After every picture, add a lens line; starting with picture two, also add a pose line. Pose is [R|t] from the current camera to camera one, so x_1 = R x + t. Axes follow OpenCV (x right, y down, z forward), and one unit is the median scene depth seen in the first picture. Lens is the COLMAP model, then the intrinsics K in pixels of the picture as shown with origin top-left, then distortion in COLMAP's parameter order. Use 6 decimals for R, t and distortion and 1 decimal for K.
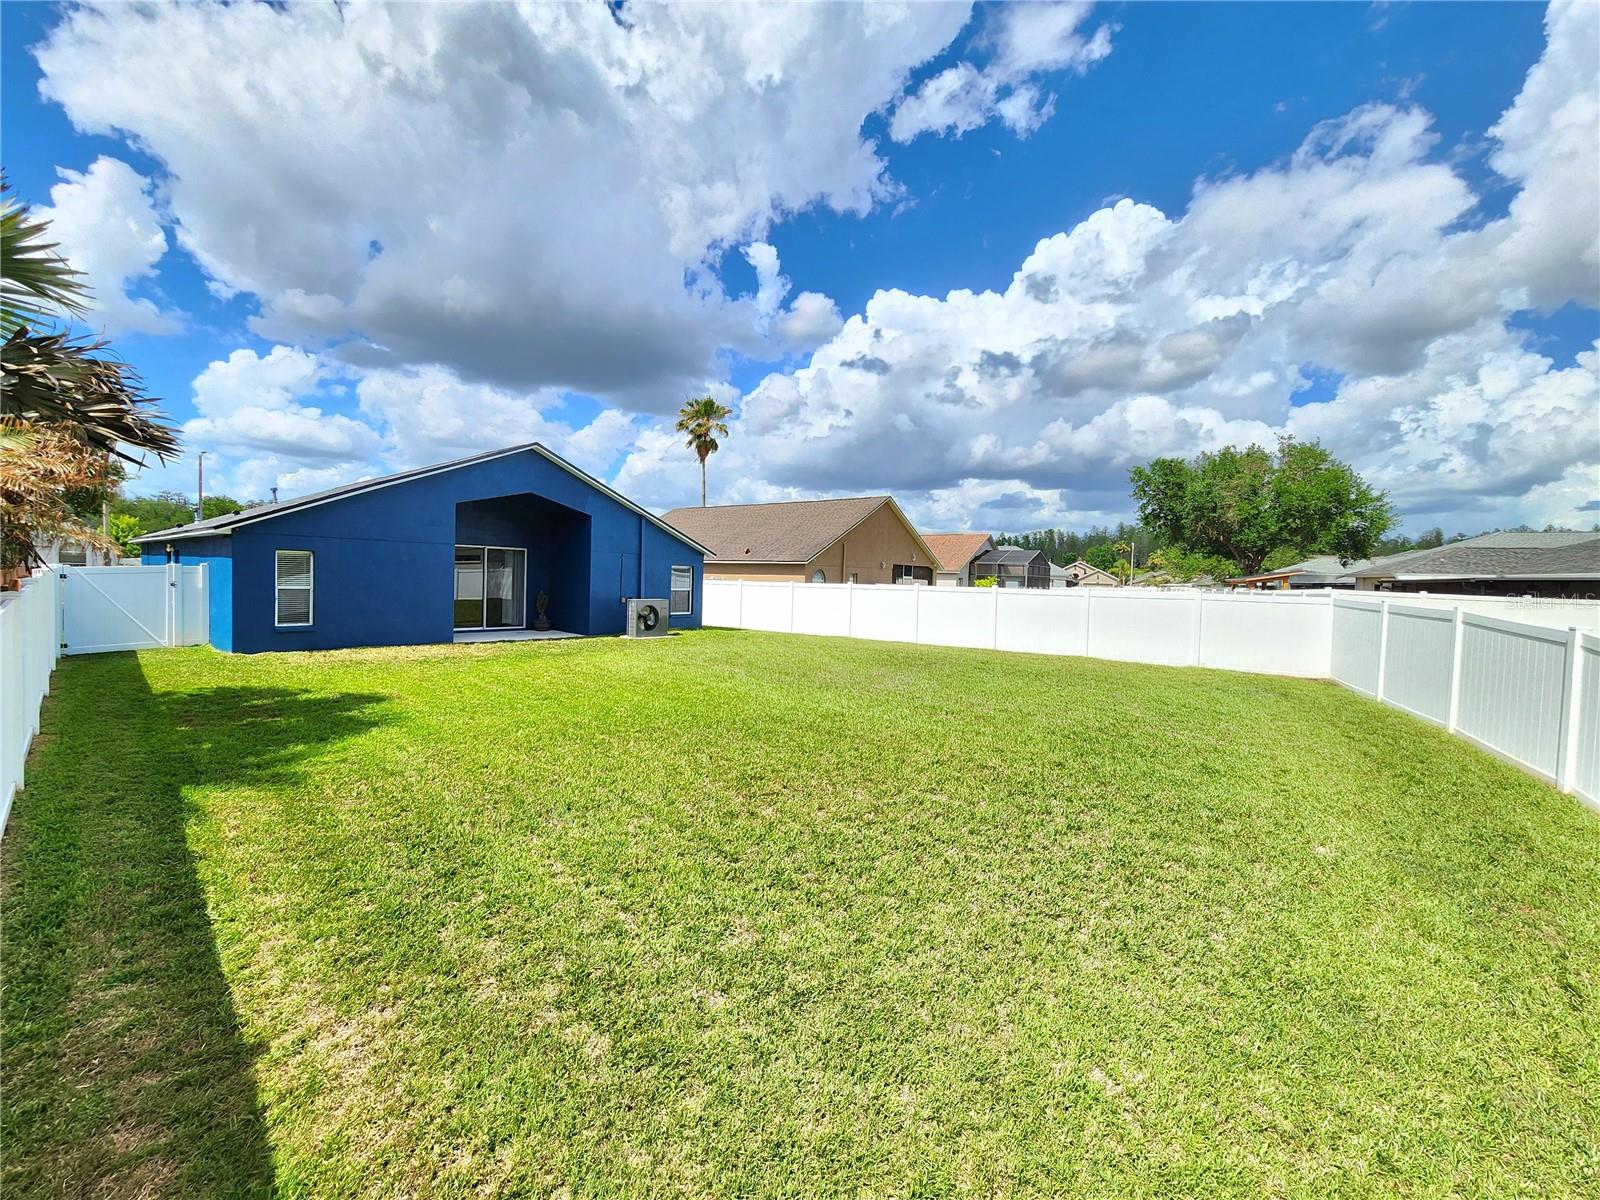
lens RADIAL K [[805.5, 0, 800.0], [0, 805.5, 600.0], [0, 0, 1]] dist [0.000329, -0.000308]
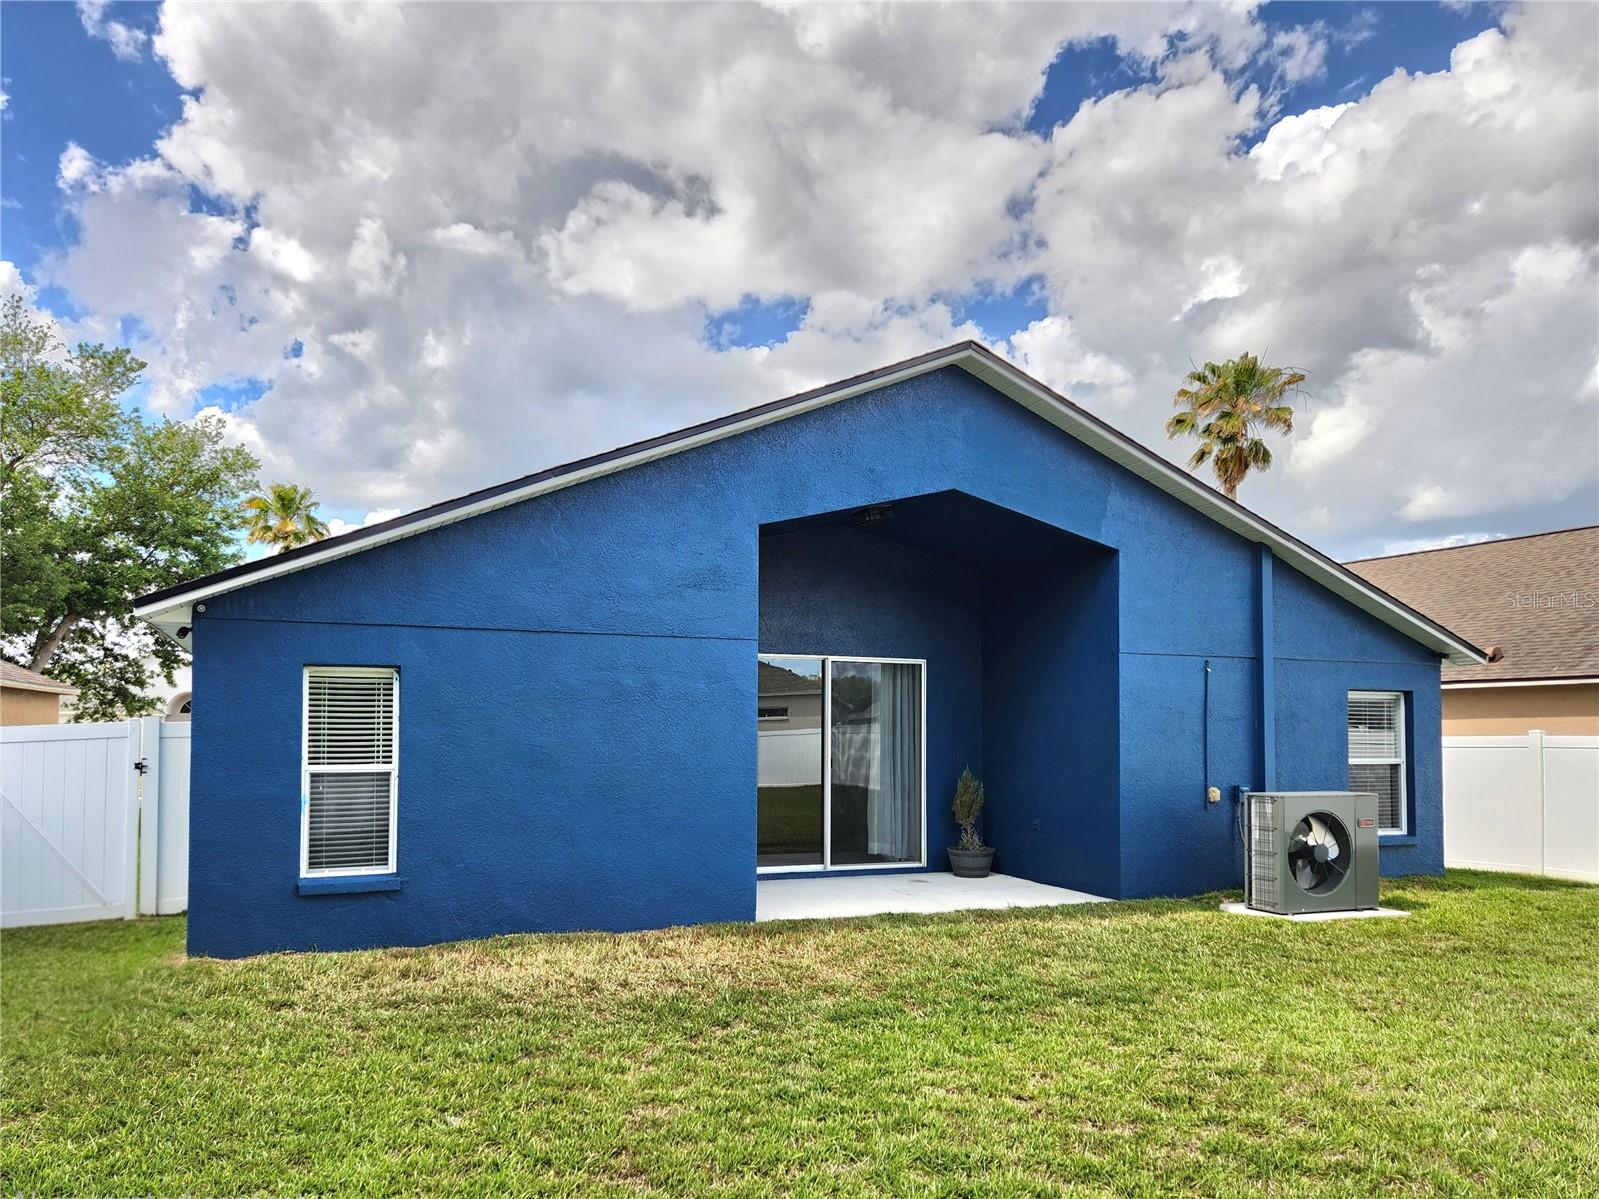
lens RADIAL K [[1080.1, 0, 828.7], [0, 1080.1, 611.9], [0, 0, 1]] dist [0.076867, -0.069079]
pose [[0.945620, -0.057193, -0.320207, -0.221406], [0.008212, 0.988304, -0.152275, -0.007302], [0.325171, 0.141364, 0.935029, 0.505240]]
